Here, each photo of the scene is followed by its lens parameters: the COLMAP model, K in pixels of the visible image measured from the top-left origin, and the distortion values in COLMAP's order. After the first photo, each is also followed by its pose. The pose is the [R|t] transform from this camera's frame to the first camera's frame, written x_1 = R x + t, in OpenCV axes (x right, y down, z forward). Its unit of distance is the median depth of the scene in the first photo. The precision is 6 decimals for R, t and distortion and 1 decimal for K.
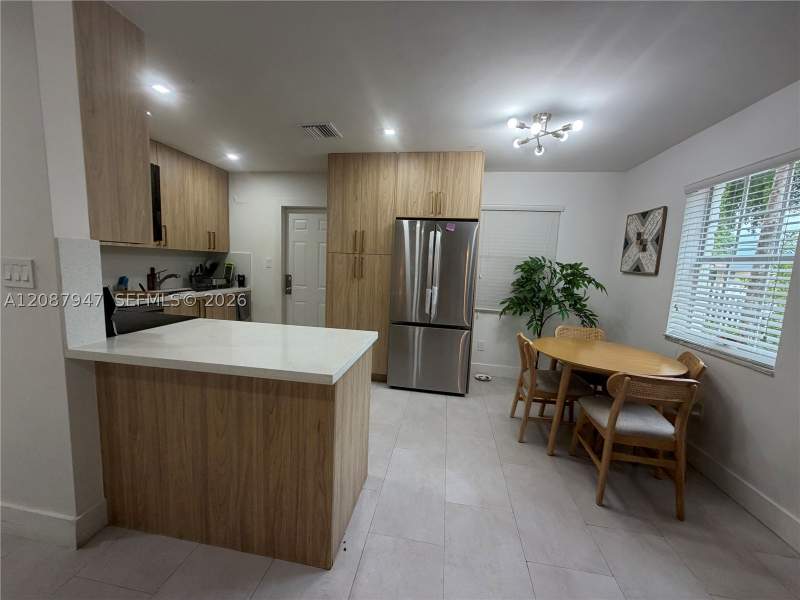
lens RADIAL K [[319.8, 0, 399.4], [0, 319.8, 300.8], [0, 0, 1]] dist [0.000104, 0.000358]
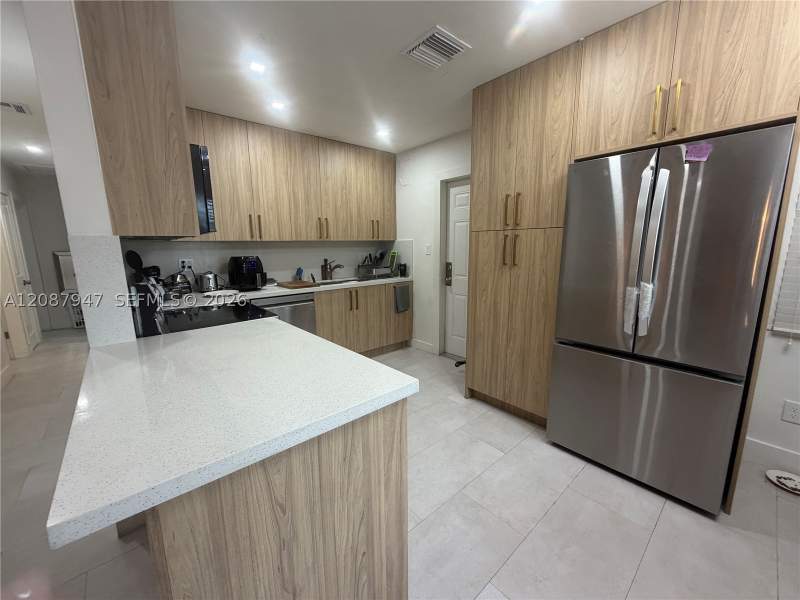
lens RADIAL K [[319.8, 0, 398.2], [0, 319.8, 301.3], [0, 0, 1]] dist [0.000104, 0.000358]
pose [[0.761593, 0.059111, -0.645354, 0.125990], [-0.028455, 0.997921, 0.057824, -0.029929], [0.647431, -0.025675, 0.761692, 0.329403]]
